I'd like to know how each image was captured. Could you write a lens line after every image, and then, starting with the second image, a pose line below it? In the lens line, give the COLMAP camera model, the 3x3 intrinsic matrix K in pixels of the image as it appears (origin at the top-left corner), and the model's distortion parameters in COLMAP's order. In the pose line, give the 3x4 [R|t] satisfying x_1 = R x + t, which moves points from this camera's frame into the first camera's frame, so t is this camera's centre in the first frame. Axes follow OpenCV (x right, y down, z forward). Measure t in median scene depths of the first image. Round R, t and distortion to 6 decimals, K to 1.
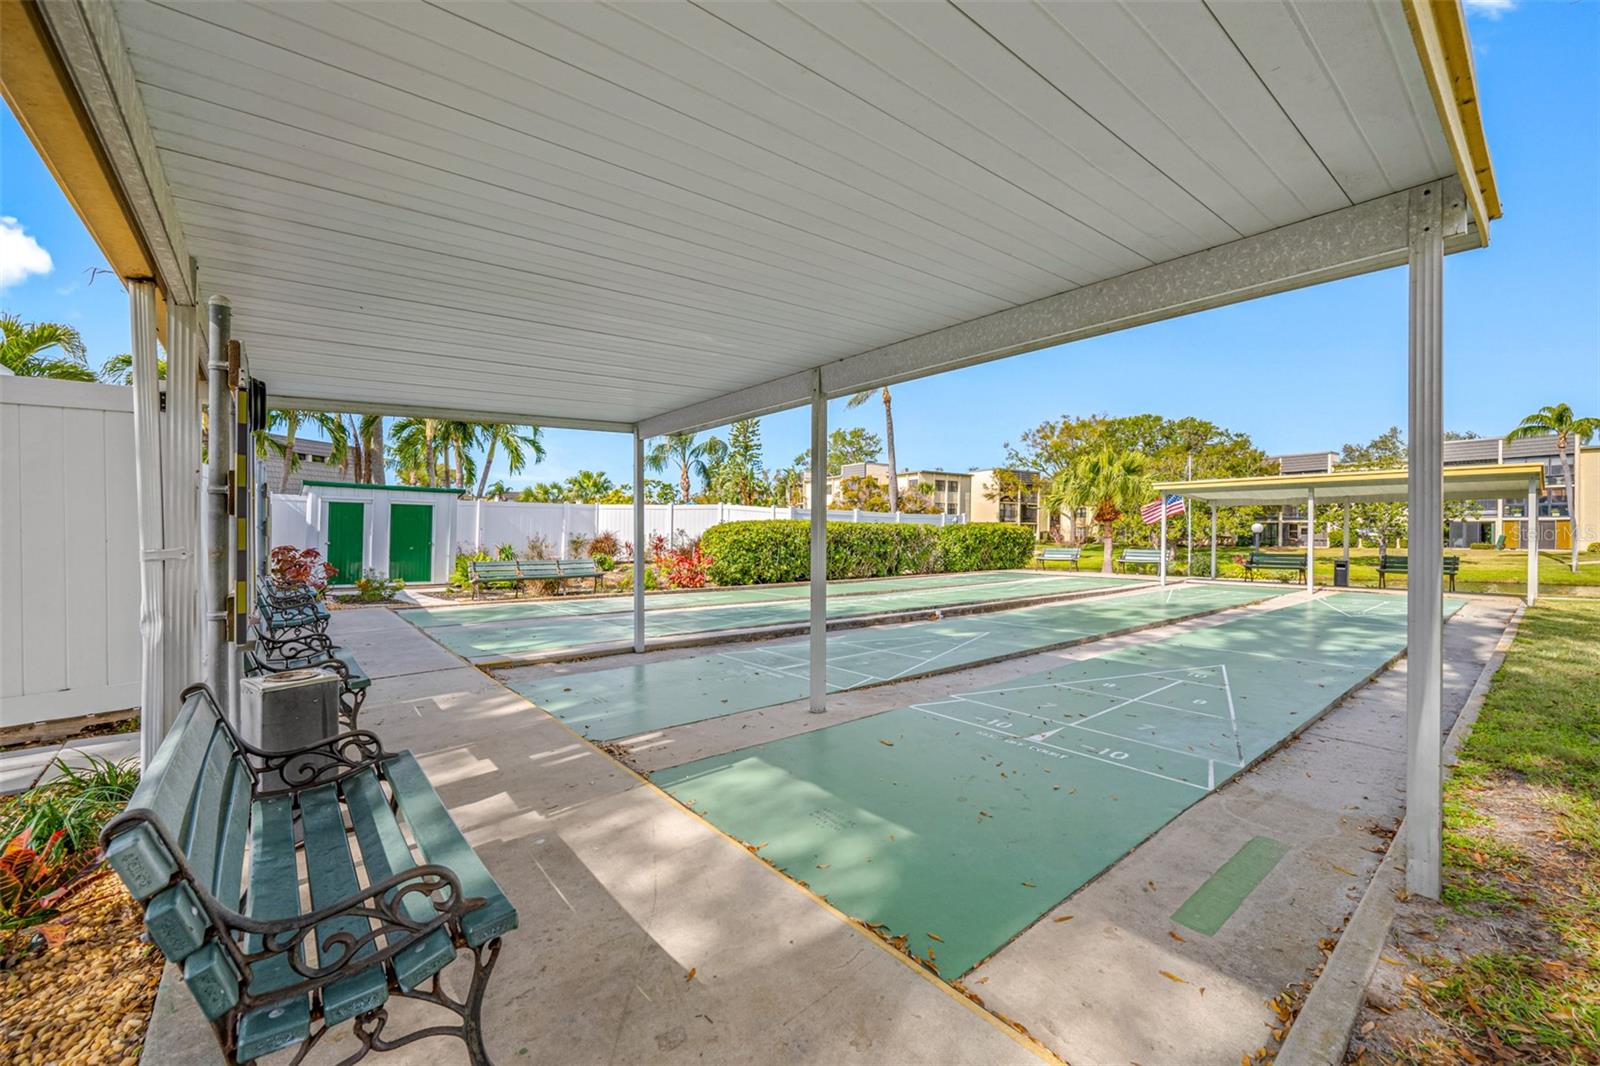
lens RADIAL K [[644.5, 0, 803.5], [0, 644.5, 539.9], [0, 0, 1]] dist [0.002435, -0.000297]
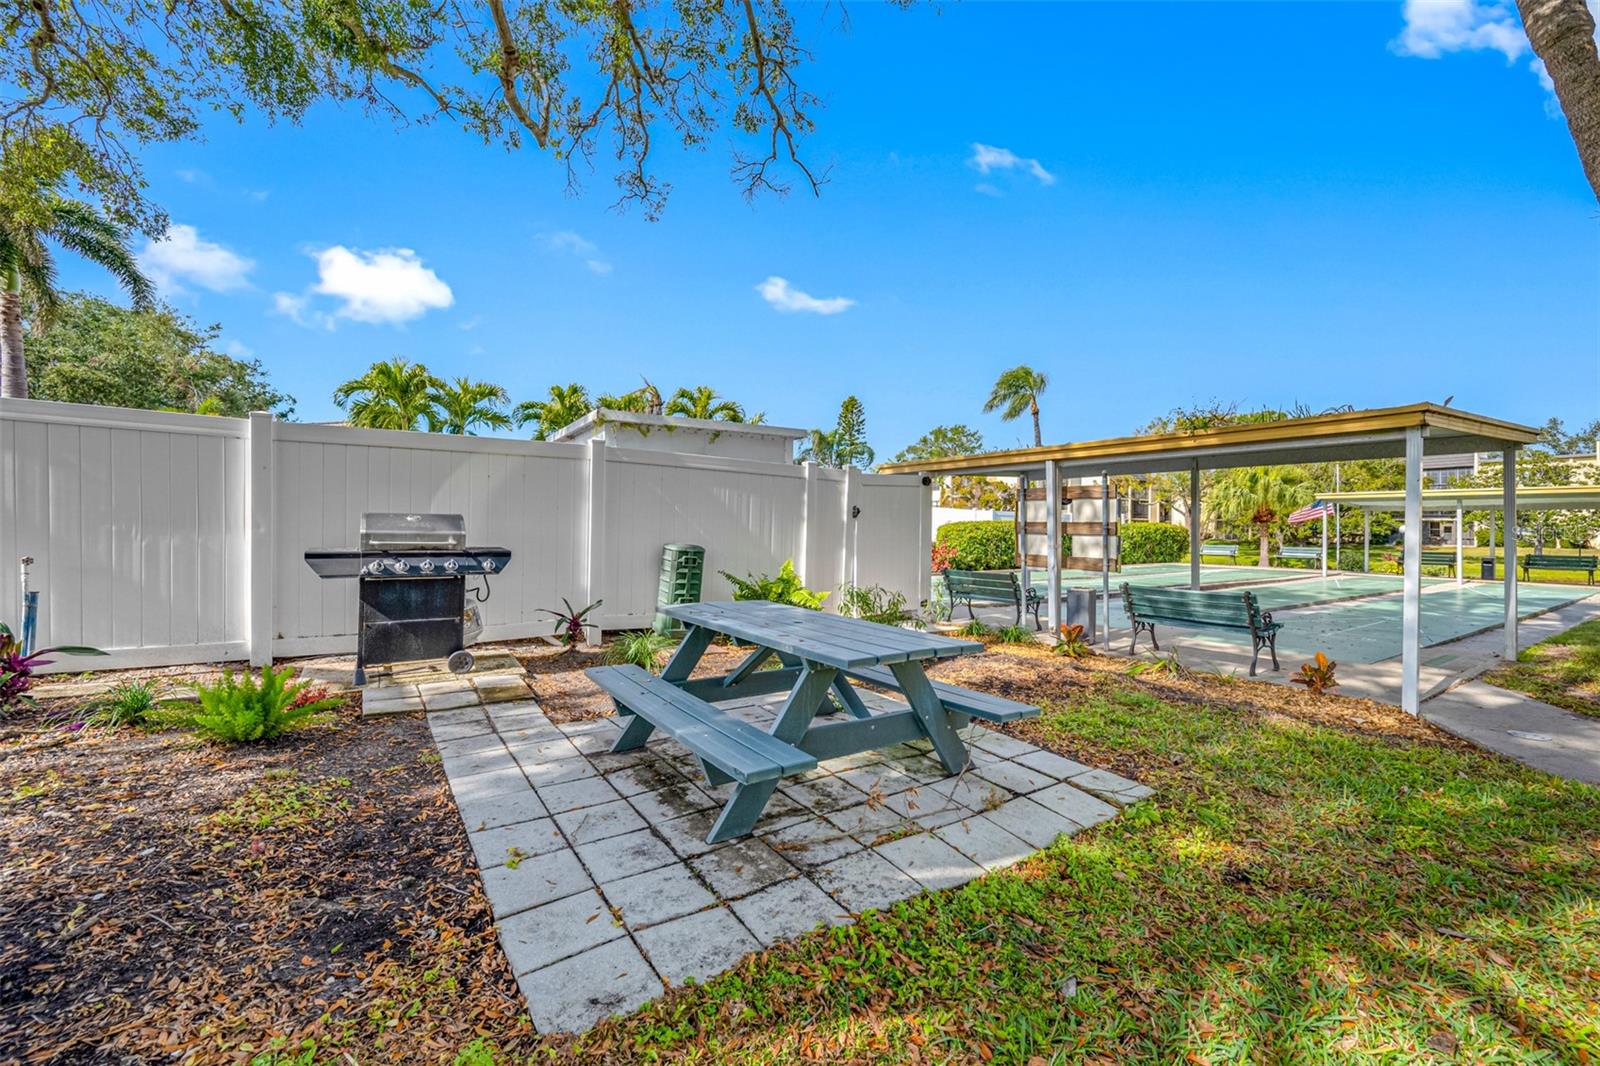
lens RADIAL K [[644.5, 0, 793.4], [0, 644.5, 519.0], [0, 0, 1]] dist [0.002435, -0.000297]
pose [[0.991565, 0.006216, -0.129459, -0.231161], [-0.008790, 0.999775, -0.019322, -0.005637], [0.129310, 0.020297, 0.991396, -0.284310]]
